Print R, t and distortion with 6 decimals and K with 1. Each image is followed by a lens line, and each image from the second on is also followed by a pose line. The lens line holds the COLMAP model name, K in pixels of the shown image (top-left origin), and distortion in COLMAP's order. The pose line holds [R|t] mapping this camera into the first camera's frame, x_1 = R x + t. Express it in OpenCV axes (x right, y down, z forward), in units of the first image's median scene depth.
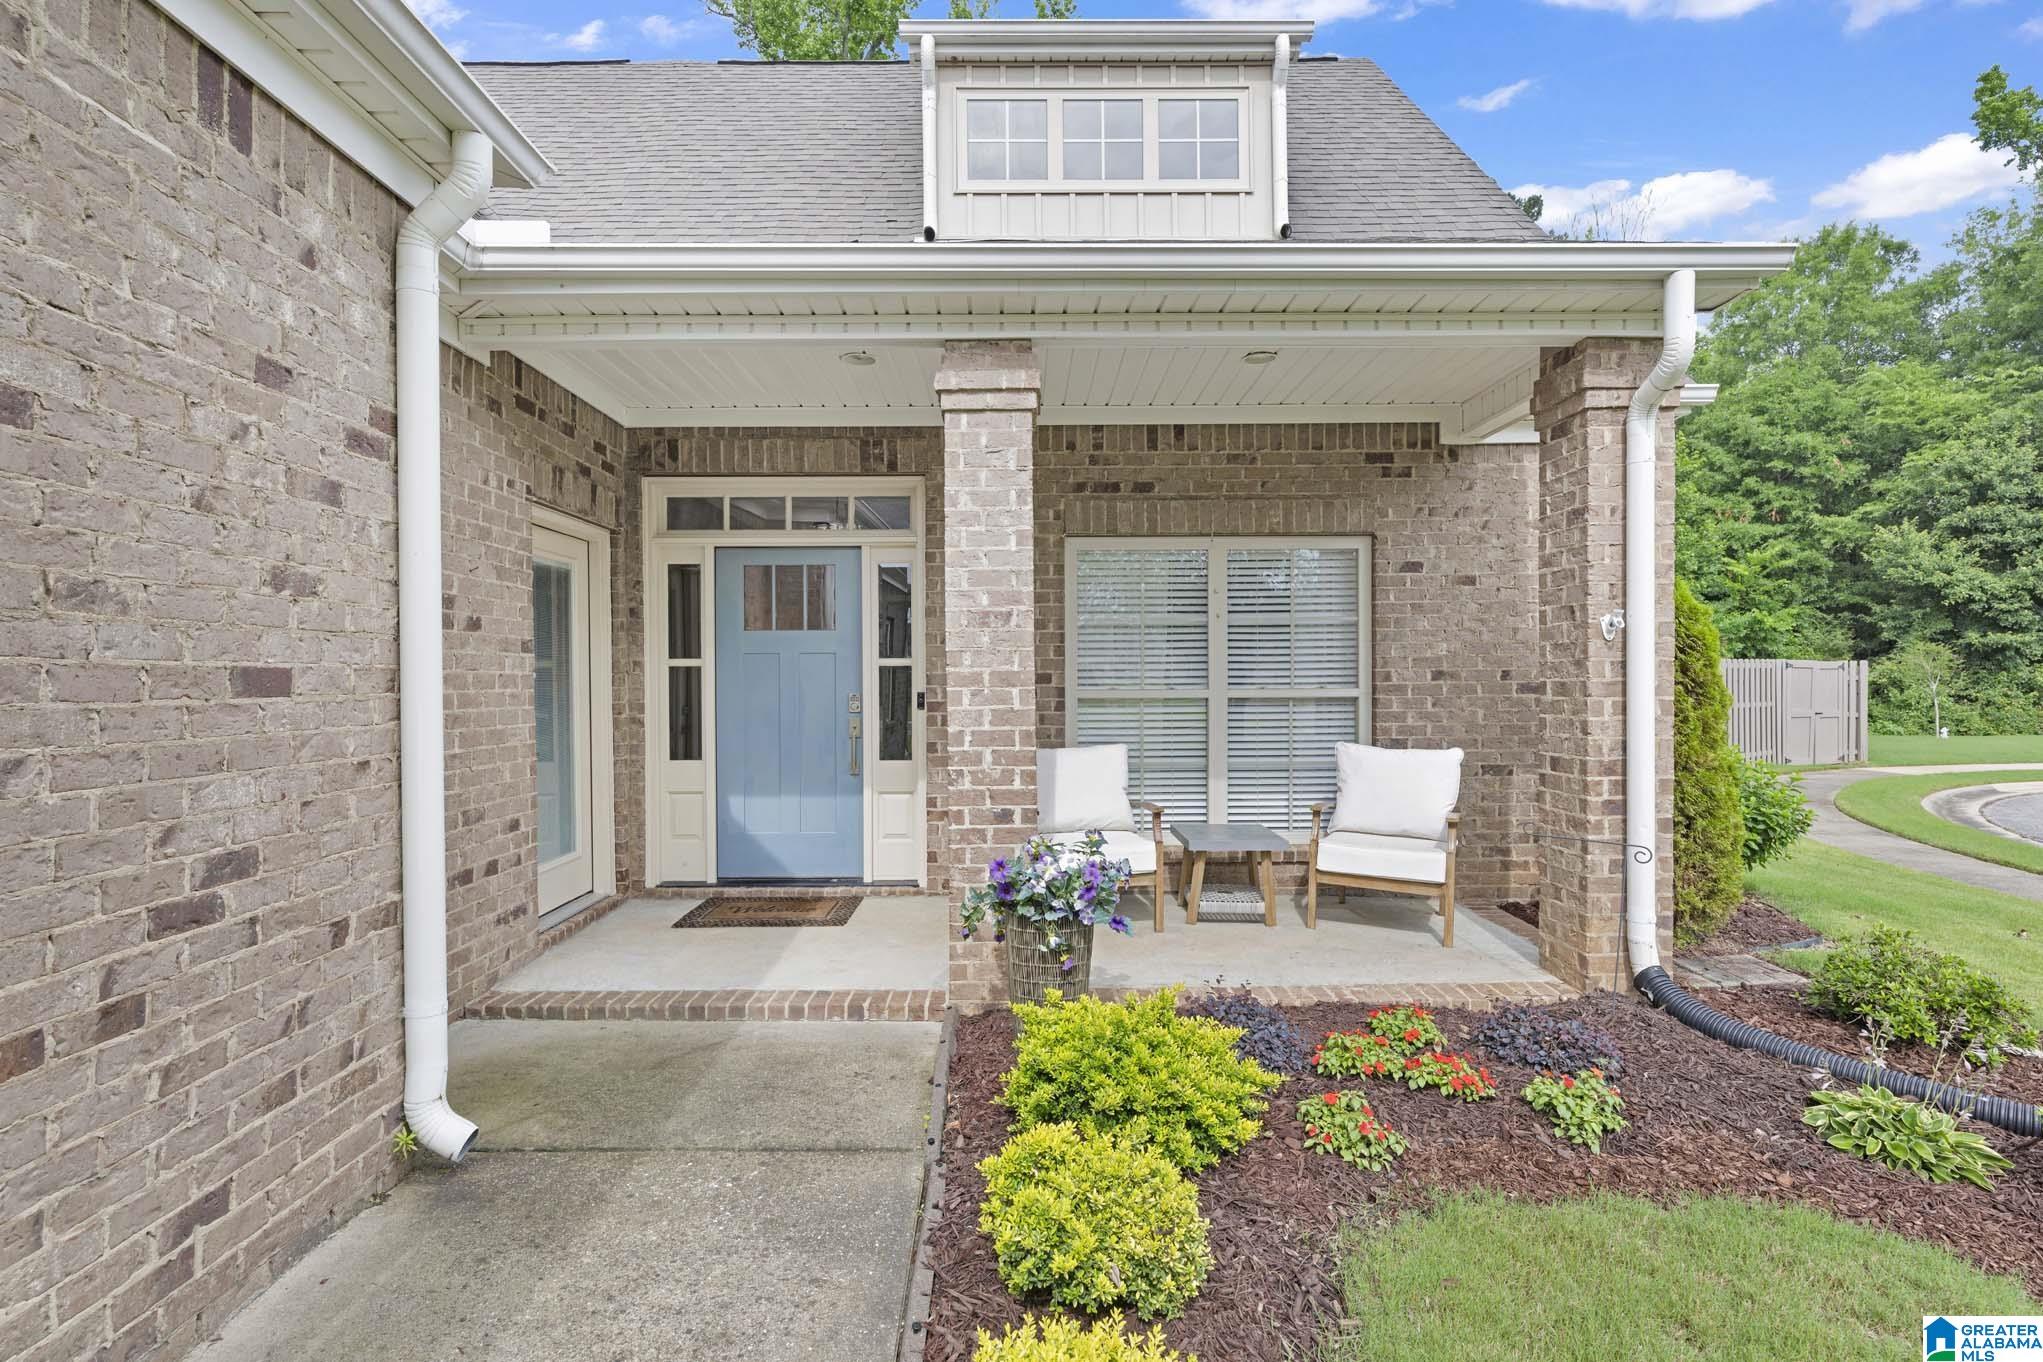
lens RADIAL K [[953.1, 0, 1012.9], [0, 953.1, 691.2], [0, 0, 1]] dist [-0.000482, 0.001049]
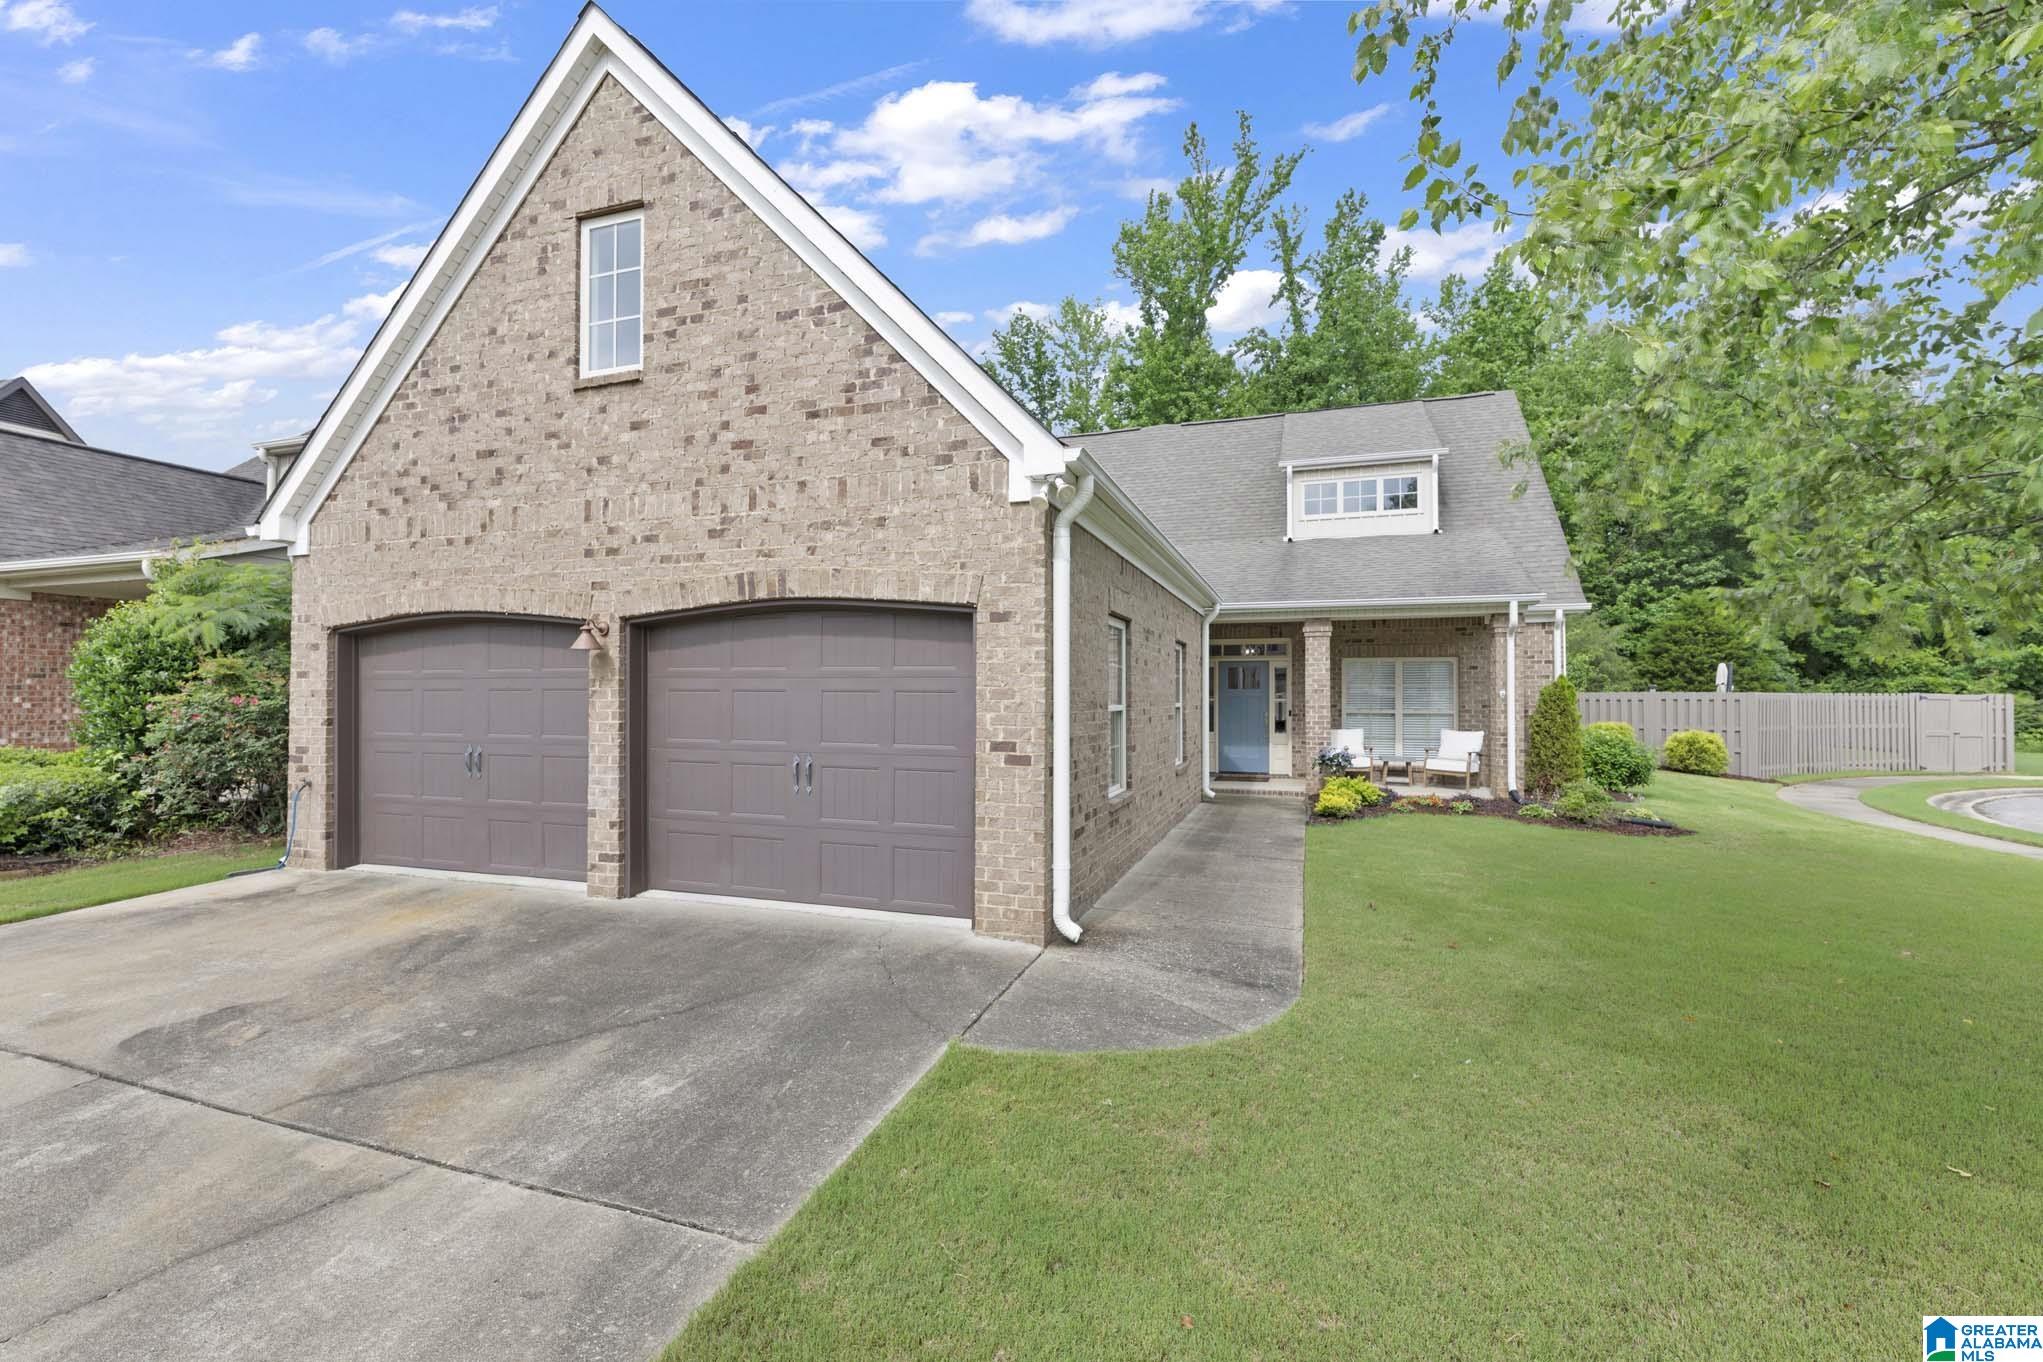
lens RADIAL K [[856.9, 0, 1016.9], [0, 856.9, 684.4], [0, 0, 1]] dist [-0.002079, -0.000594]
pose [[0.943843, 0.001951, -0.330388, -0.018986], [-0.011068, 0.999608, -0.025716, -0.001939], [0.330208, 0.027929, 0.943495, -1.815697]]
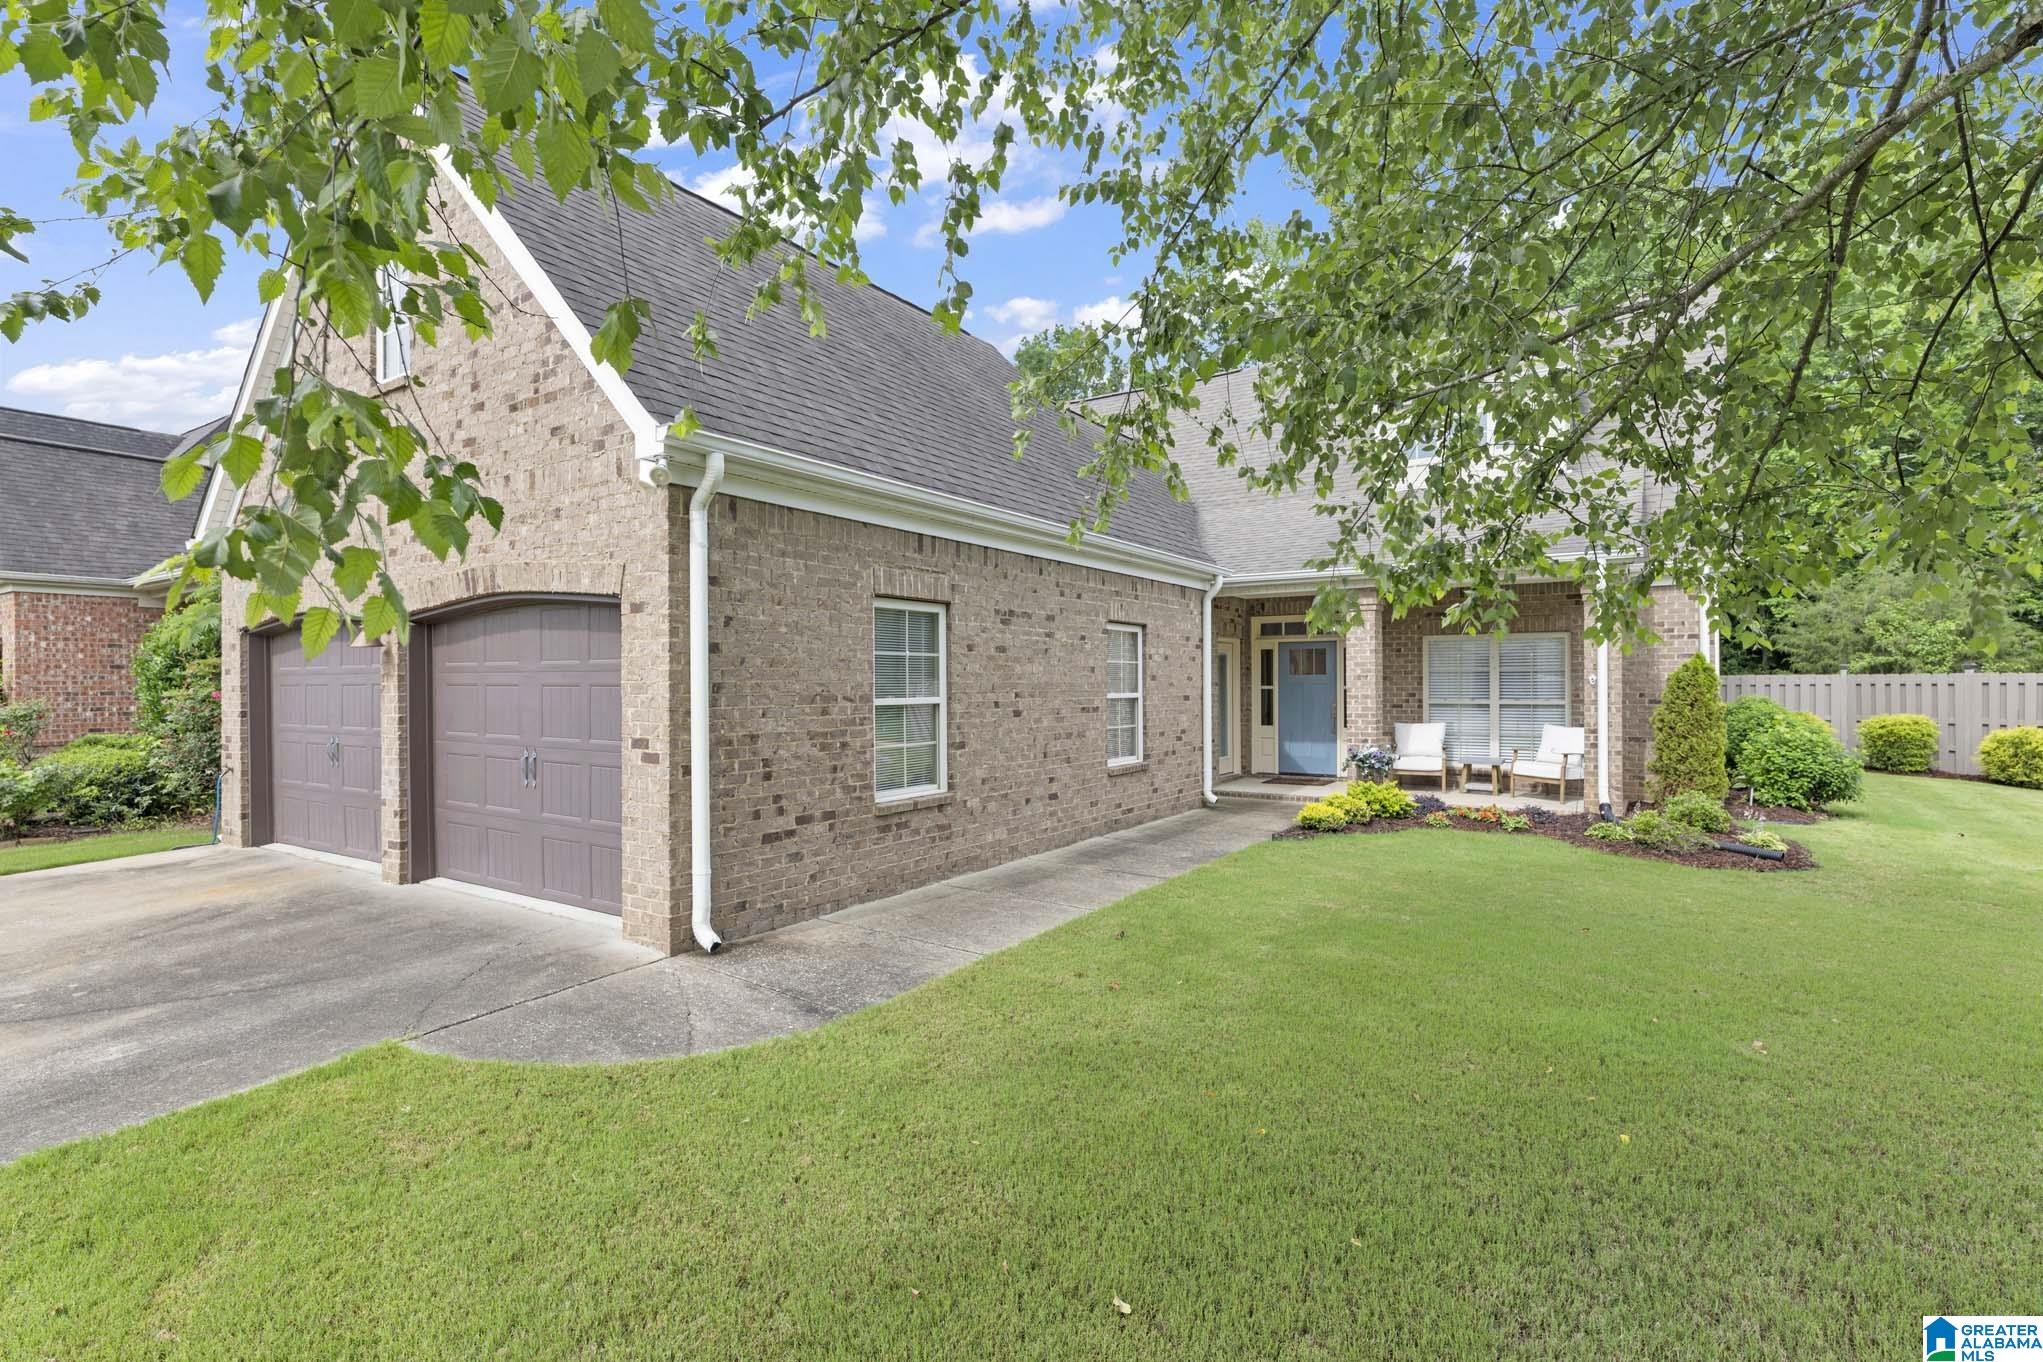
lens RADIAL K [[953.1, 0, 1021.4], [0, 953.1, 682.0], [0, 0, 1]] dist [-0.000482, 0.001049]
pose [[0.829333, 0.000881, -0.558754, 0.554293], [-0.007507, 0.999926, -0.009567, -0.015614], [0.558704, 0.012129, 0.829279, -1.534088]]
